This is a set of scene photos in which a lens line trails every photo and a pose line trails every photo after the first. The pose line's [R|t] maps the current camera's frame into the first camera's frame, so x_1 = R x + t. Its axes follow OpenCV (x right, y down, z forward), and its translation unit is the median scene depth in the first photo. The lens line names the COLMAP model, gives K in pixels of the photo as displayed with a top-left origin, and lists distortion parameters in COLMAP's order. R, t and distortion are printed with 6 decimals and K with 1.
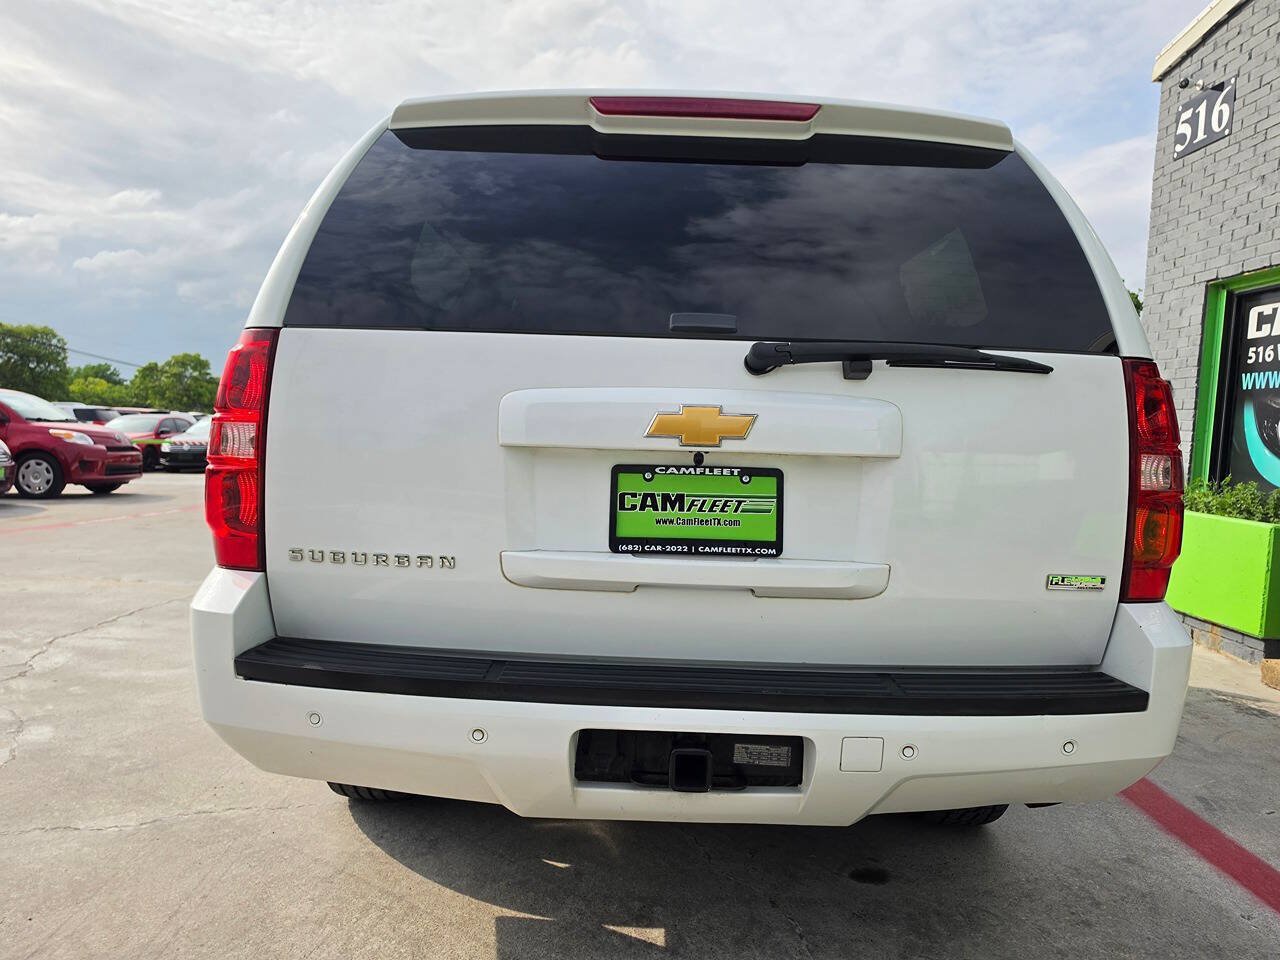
lens RADIAL K [[900.7, 0, 637.1], [0, 900.7, 465.2], [0, 0, 1]] dist [0.003282, -0.002712]
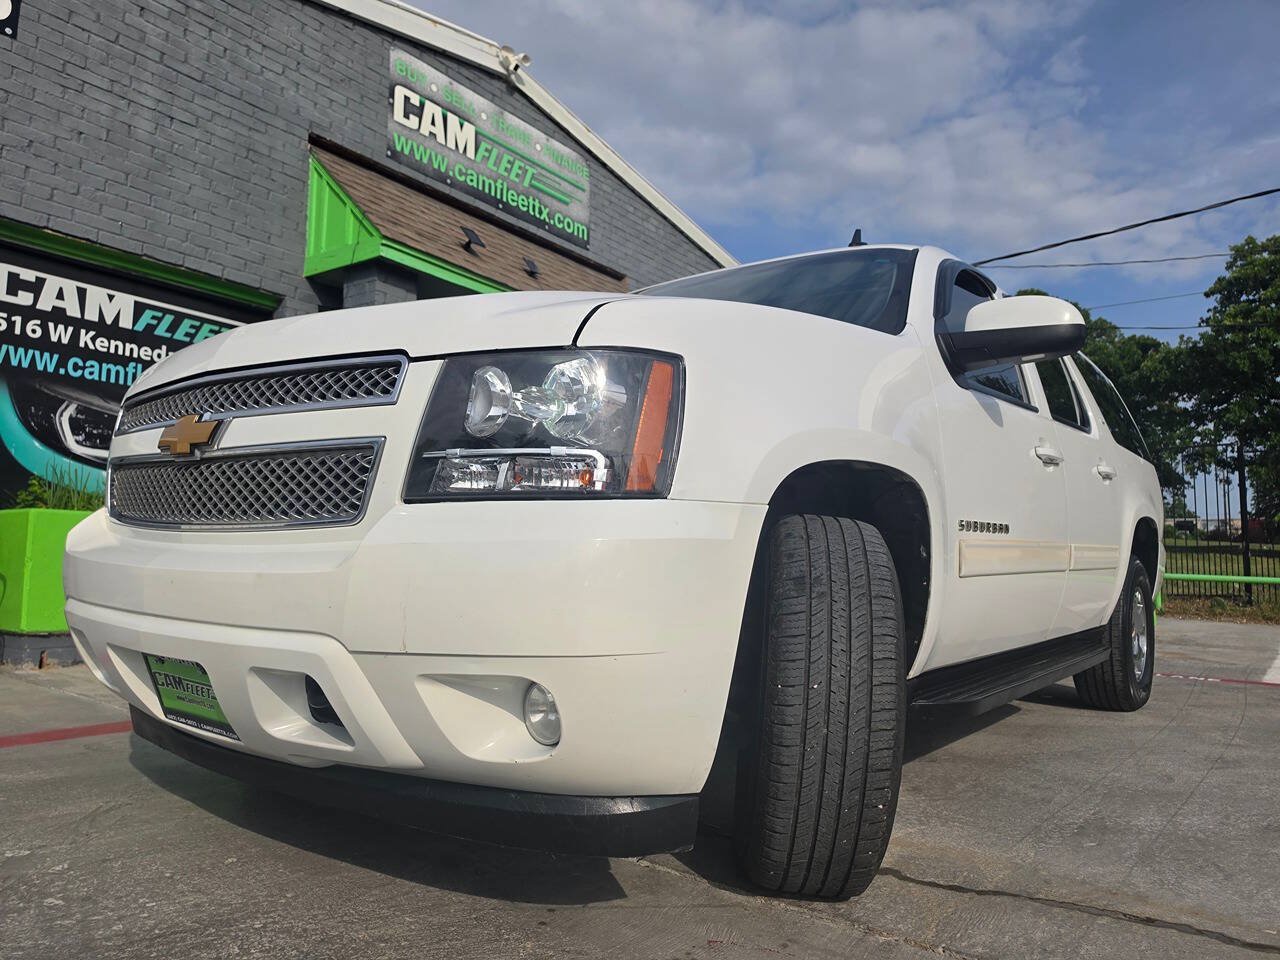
lens RADIAL K [[897.5, 0, 633.4], [0, 897.5, 497.0], [0, 0, 1]] dist [0.013025, -0.016664]
pose [[-0.781998, -0.029493, 0.622583, -0.742113], [-0.046824, 0.998837, -0.011496, 0.049029], [-0.621520, -0.038142, -0.782469, 3.527715]]
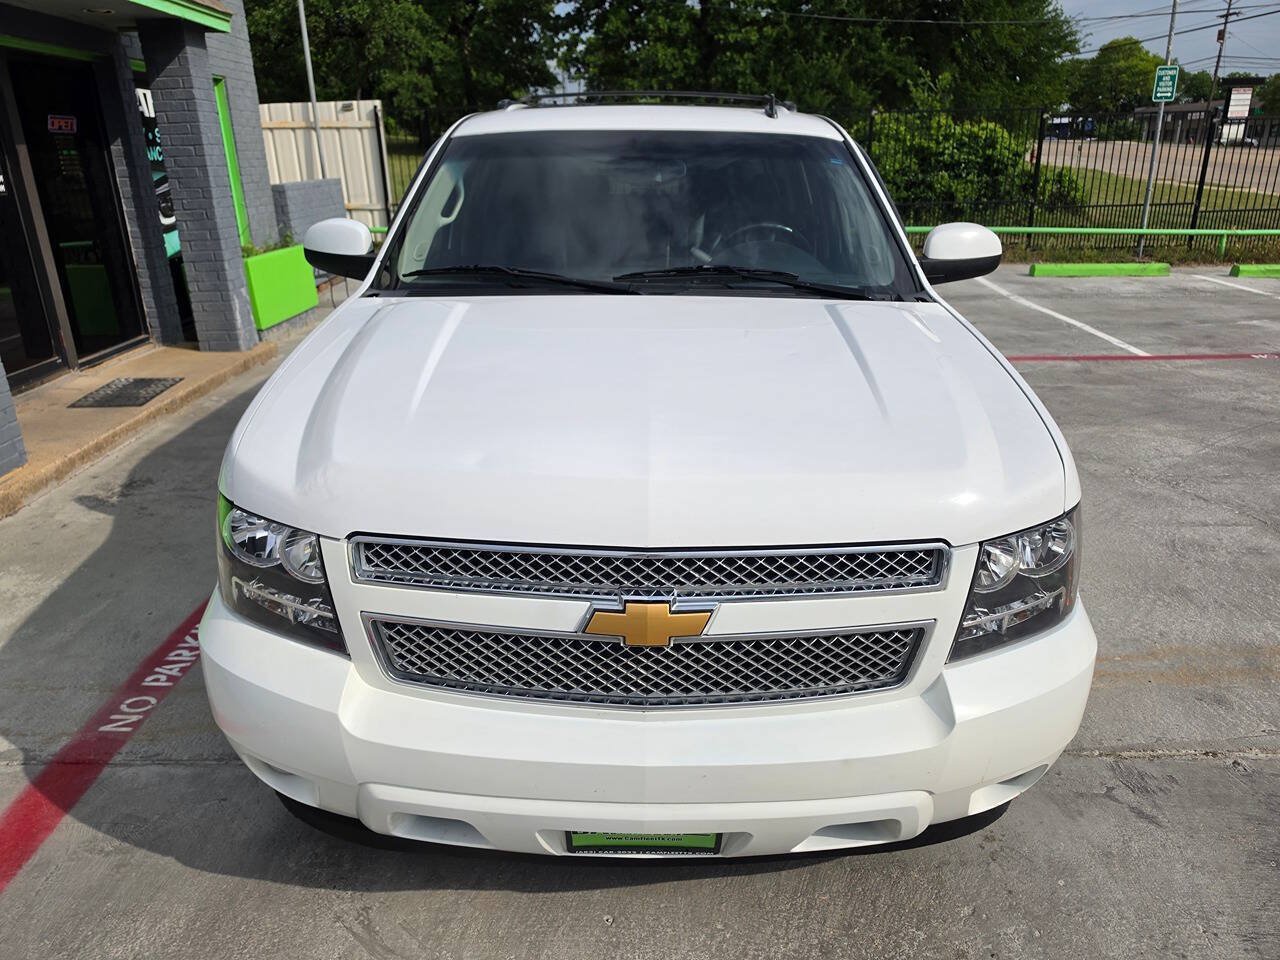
lens RADIAL K [[897.5, 0, 630.7], [0, 897.5, 486.3], [0, 0, 1]] dist [0.013025, -0.016664]
pose [[-0.998982, -0.043250, -0.012839, 0.092333], [-0.044875, 0.923207, 0.381674, -0.369042], [-0.004655, 0.381862, -0.924208, 3.772368]]
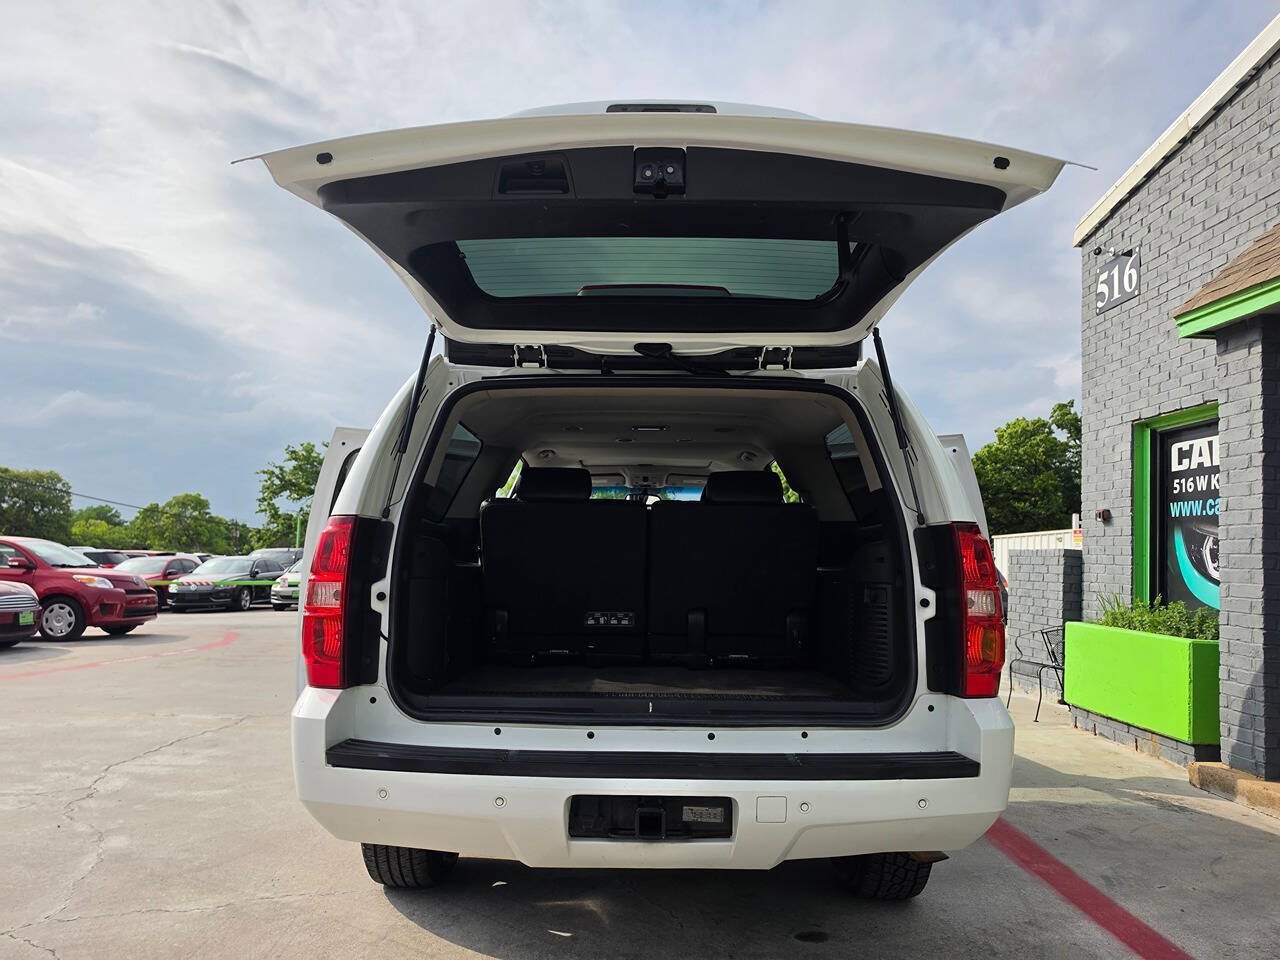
lens RADIAL K [[901.4, 0, 627.4], [0, 901.4, 485.6], [0, 0, 1]] dist [0.011335, -0.010157]
pose [[0.999726, -0.022858, -0.005023, 0.028240], [0.022095, 0.992587, -0.119511, -0.012593], [0.007718, 0.119367, 0.992820, -0.312665]]
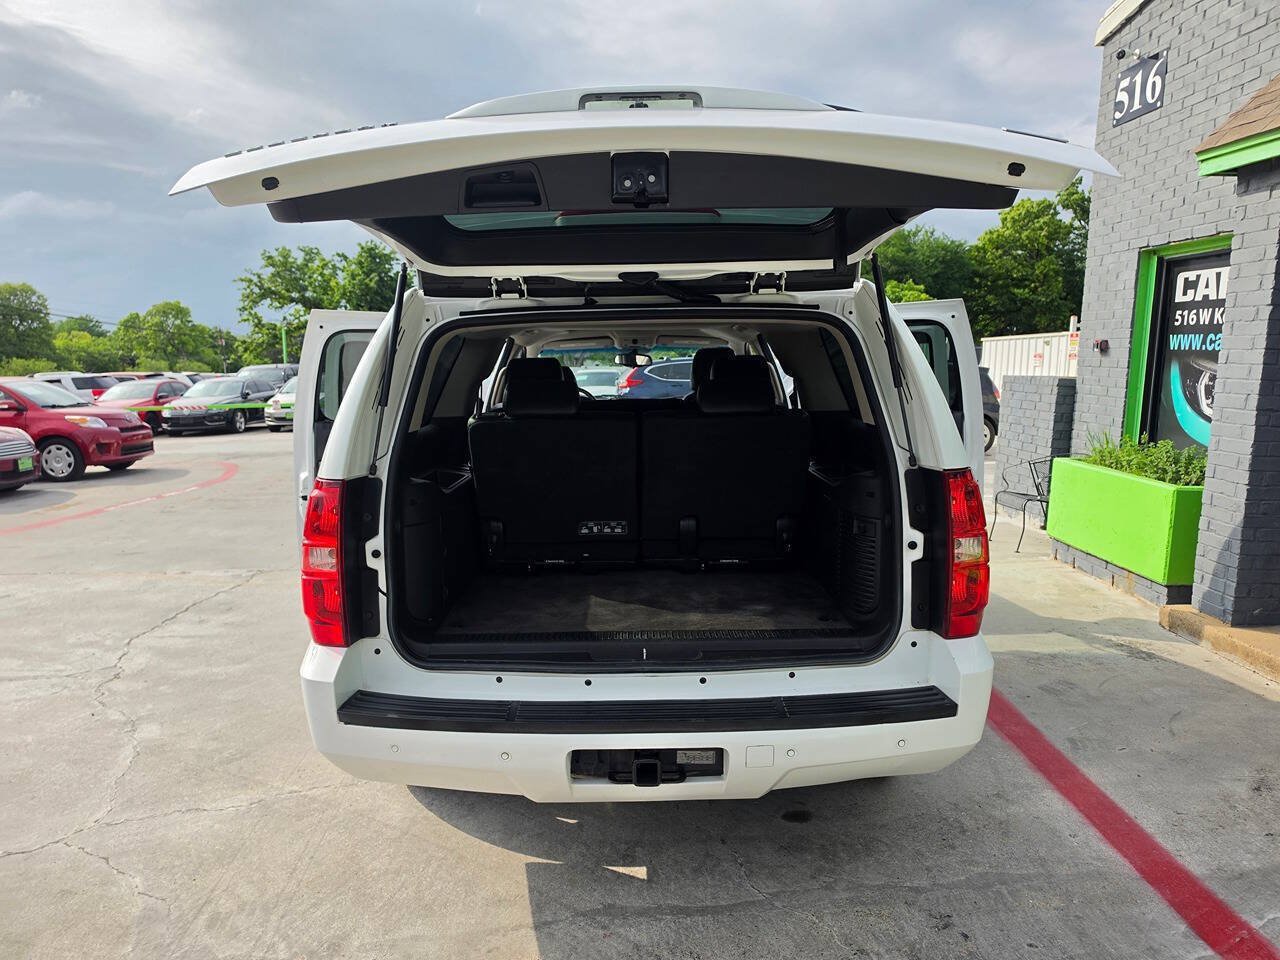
lens RADIAL K [[901.4, 0, 619.0], [0, 901.4, 484.5], [0, 0, 1]] dist [0.011335, -0.010157]
pose [[0.998634, -0.050508, -0.013403, 0.038288], [0.051649, 0.992993, 0.106286, -0.203130], [0.007941, -0.106833, 0.994245, -0.301189]]
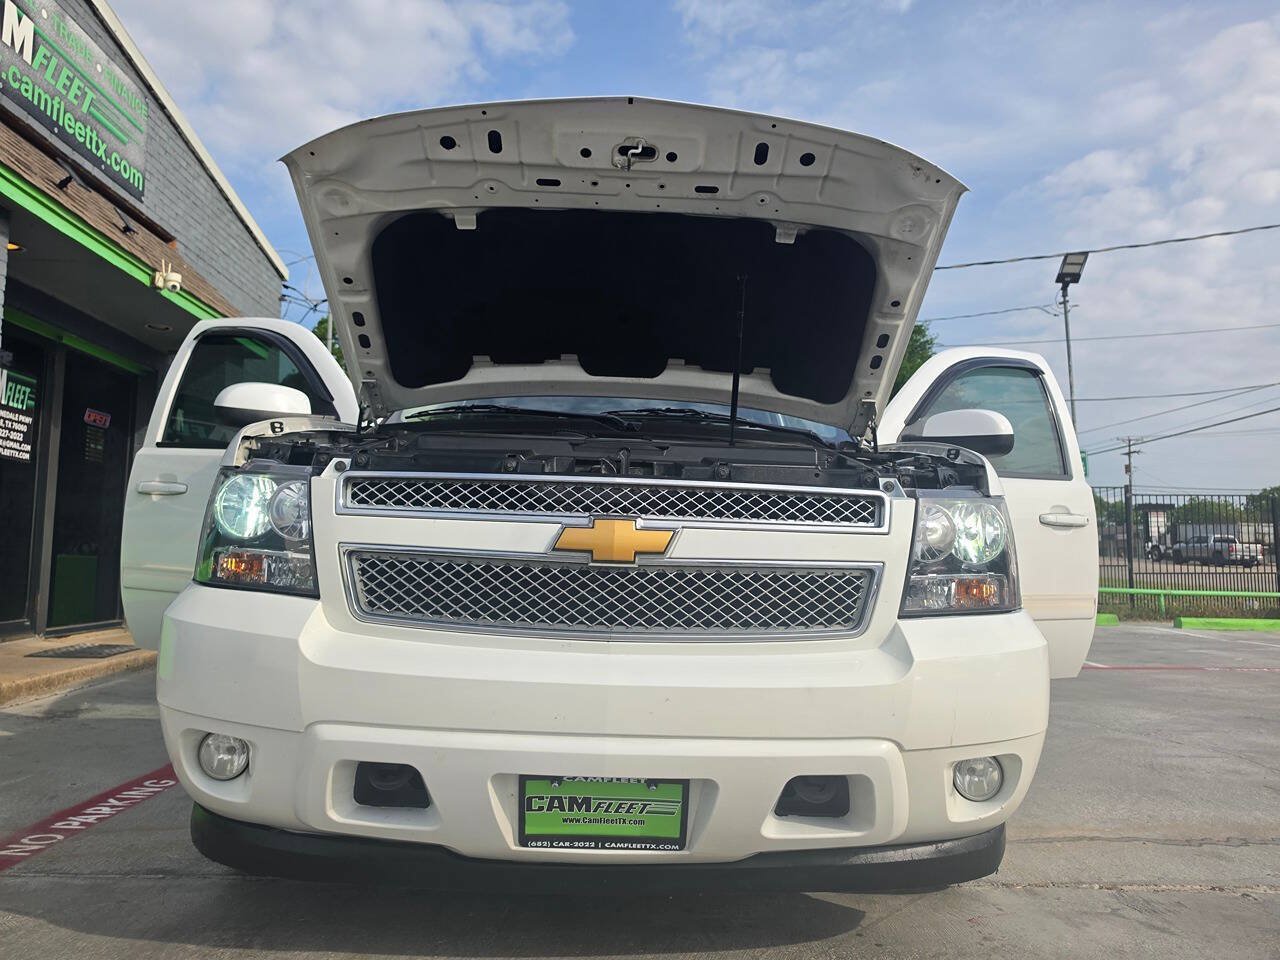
lens RADIAL K [[897.5, 0, 648.8], [0, 897.5, 463.5], [0, 0, 1]] dist [0.013025, -0.016664]
pose [[-0.996630, -0.075791, -0.031368, 0.064188], [-0.073352, 0.994652, -0.072713, -0.008143], [0.036711, -0.070167, -0.996860, 3.916063]]
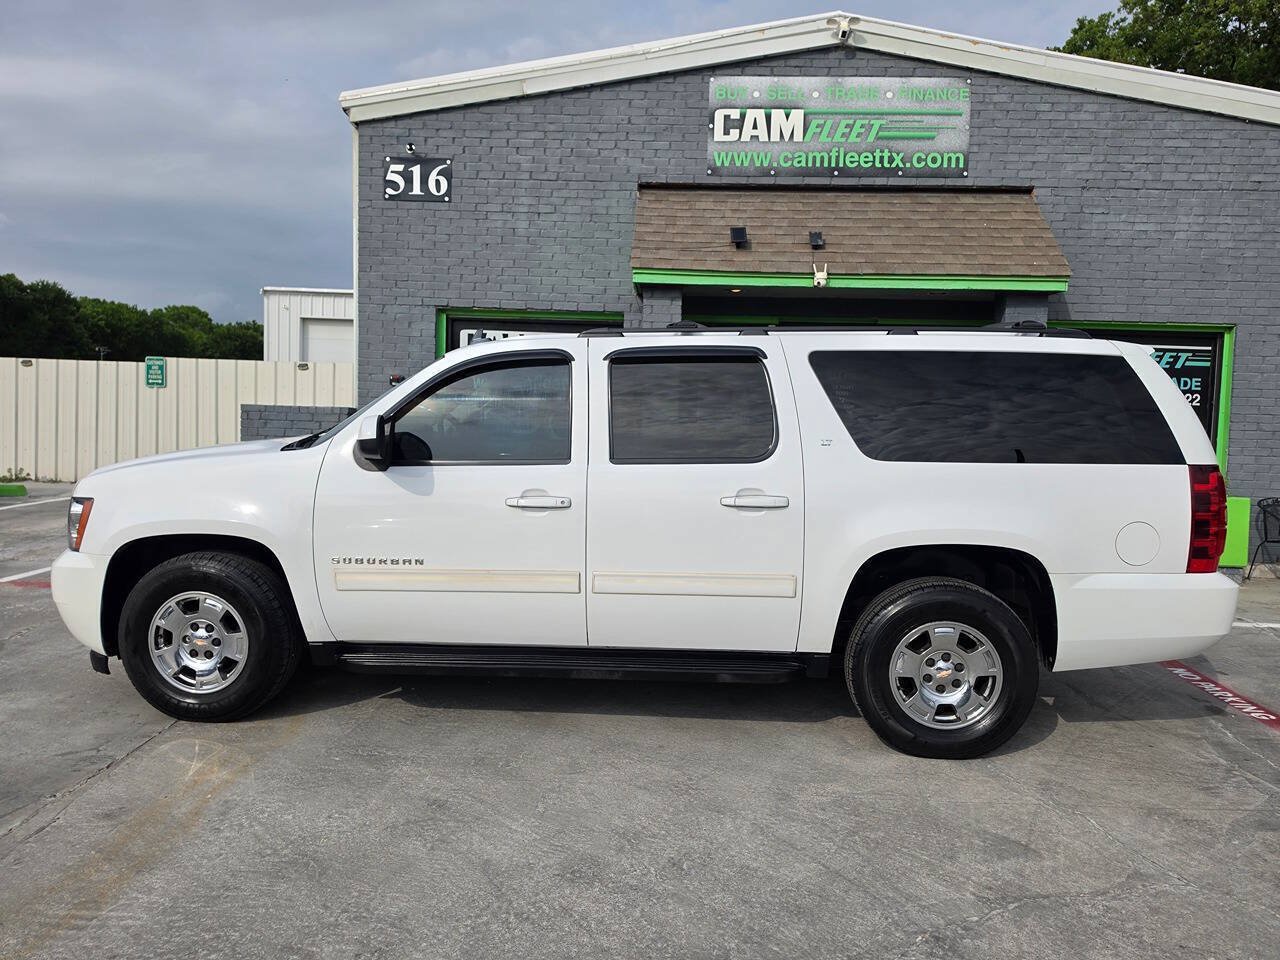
lens RADIAL K [[897.5, 0, 631.6], [0, 897.5, 485.8], [0, 0, 1]] dist [0.013025, -0.016664]
pose [[0.069525, -0.136651, 0.988177, -2.111506], [0.017561, 0.990588, 0.135749, -0.324493], [-0.997426, 0.007916, 0.071270, 1.748188]]
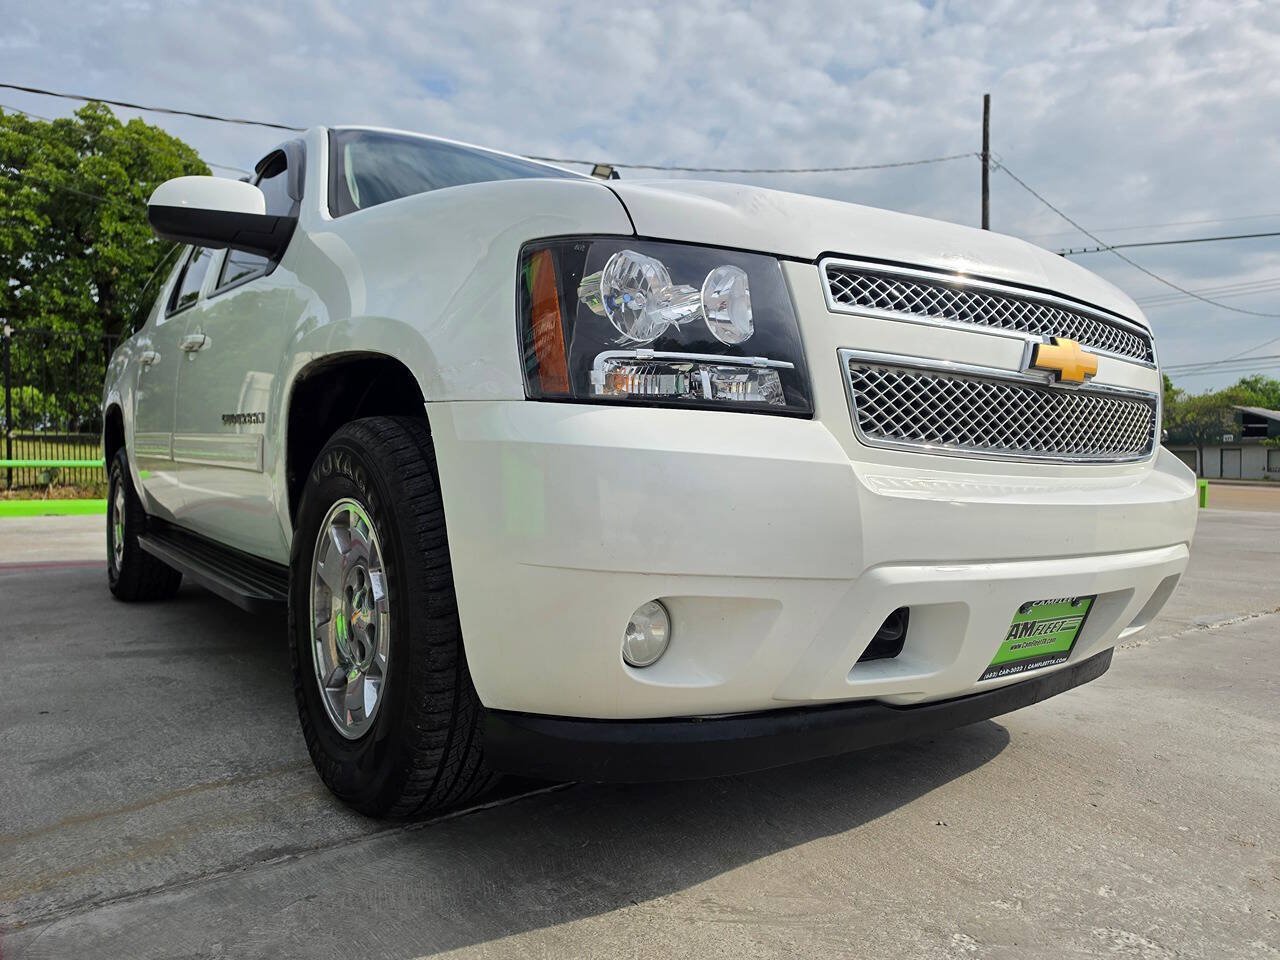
lens RADIAL K [[897.5, 0, 646.4], [0, 897.5, 474.1], [0, 0, 1]] dist [0.013025, -0.016664]
pose [[-0.788566, -0.050300, -0.612889, 0.776229], [-0.068455, 0.997635, 0.006201, 0.115044], [0.611128, 0.046845, -0.790145, 3.528103]]
